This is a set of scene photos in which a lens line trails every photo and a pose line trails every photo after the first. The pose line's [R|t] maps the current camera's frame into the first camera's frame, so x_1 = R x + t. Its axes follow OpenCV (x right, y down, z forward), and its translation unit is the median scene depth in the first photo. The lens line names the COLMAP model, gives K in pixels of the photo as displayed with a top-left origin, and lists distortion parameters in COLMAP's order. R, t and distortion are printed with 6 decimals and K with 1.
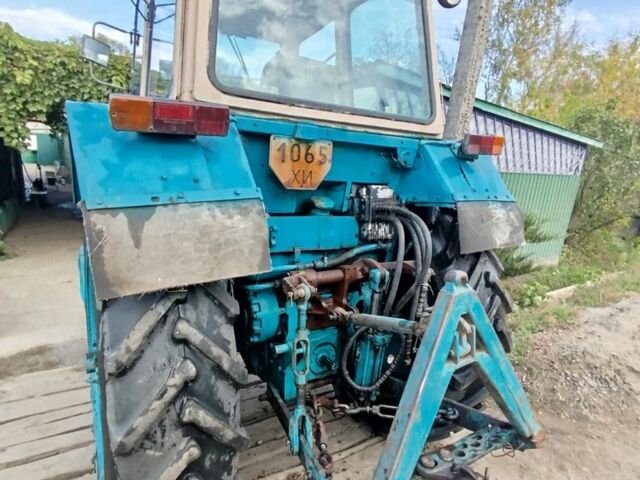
lens RADIAL K [[391.2, 0, 324.1], [0, 391.2, 238.3], [0, 0, 1]] dist [-0.023652, 0.016857]
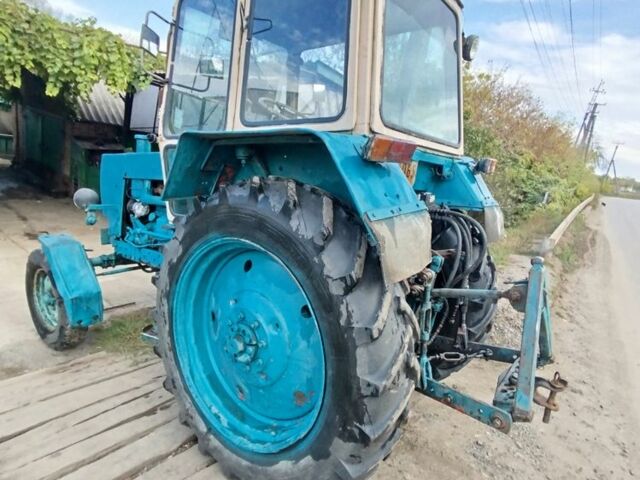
lens RADIAL K [[391.2, 0, 323.5], [0, 391.2, 239.1], [0, 0, 1]] dist [-0.023652, 0.016857]
pose [[0.936632, -0.012885, 0.350079, -0.758676], [-0.004307, 0.998824, 0.048288, -0.046080], [-0.350289, -0.046736, 0.935475, -0.140323]]
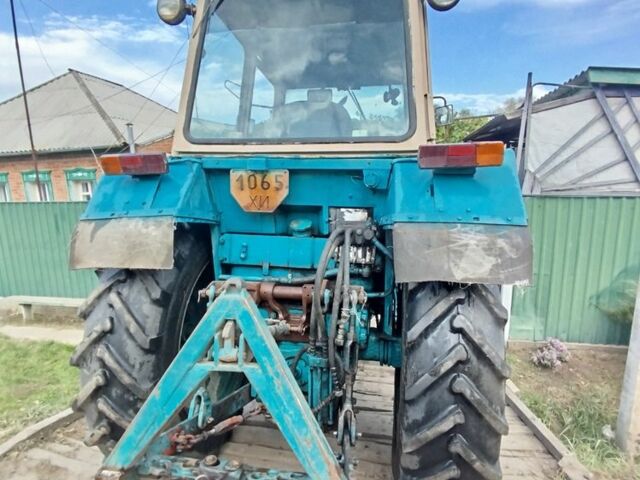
lens RADIAL K [[391.2, 0, 321.9], [0, 391.2, 239.4], [0, 0, 1]] dist [-0.023652, 0.016857]
pose [[0.746883, 0.021303, -0.664614, 0.862819], [-0.092993, 0.993011, -0.072676, 0.025368], [0.658421, 0.116085, 0.743644, 0.252404]]
